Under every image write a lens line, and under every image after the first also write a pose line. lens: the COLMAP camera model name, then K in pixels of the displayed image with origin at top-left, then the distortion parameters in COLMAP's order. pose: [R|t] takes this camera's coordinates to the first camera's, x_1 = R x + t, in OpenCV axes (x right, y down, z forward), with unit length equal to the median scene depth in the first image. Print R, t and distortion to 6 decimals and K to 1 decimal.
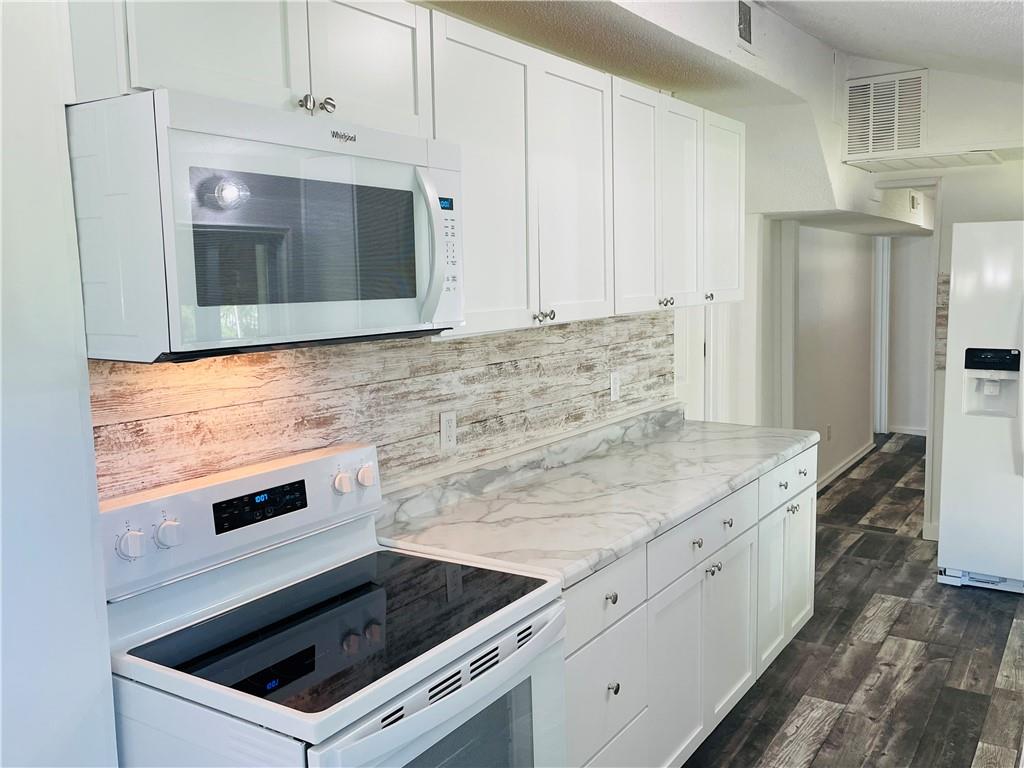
lens RADIAL K [[900.8, 0, 504.1], [0, 900.8, 381.8], [0, 0, 1]] dist [0.073090, -0.098894]
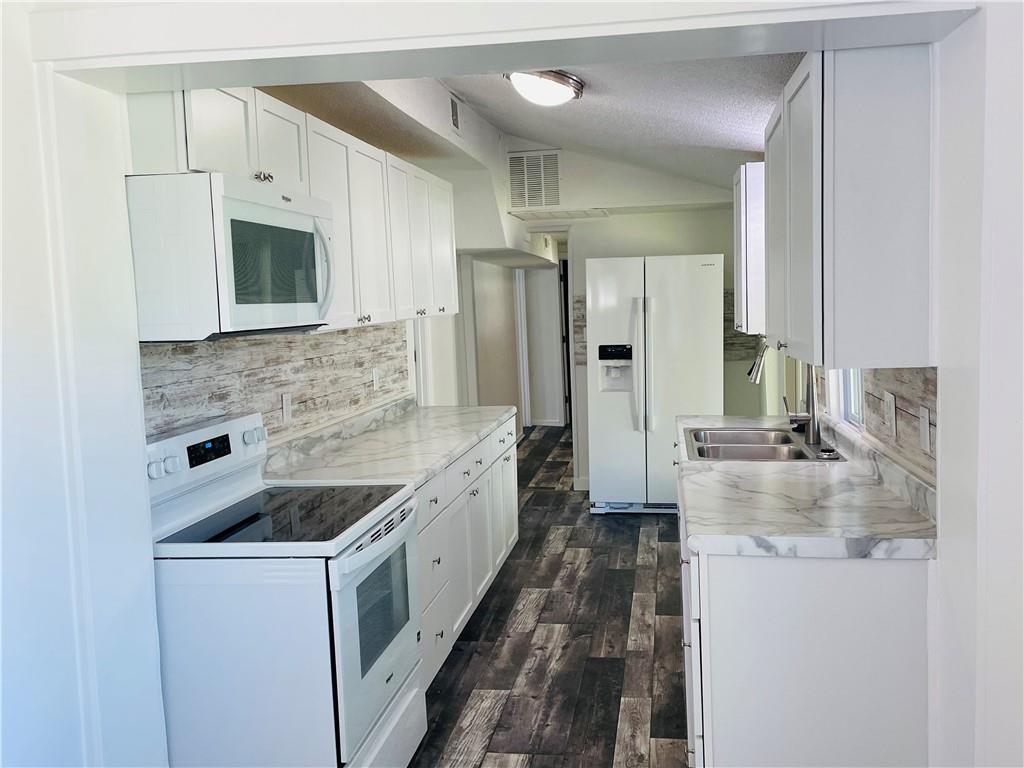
lens RADIAL K [[900.8, 0, 520.3], [0, 900.8, 387.2], [0, 0, 1]] dist [0.073090, -0.098894]
pose [[0.910135, -0.050385, 0.411237, -0.205946], [0.062369, 0.997929, -0.015767, 0.046128], [-0.409591, 0.039999, 0.911392, -0.256249]]
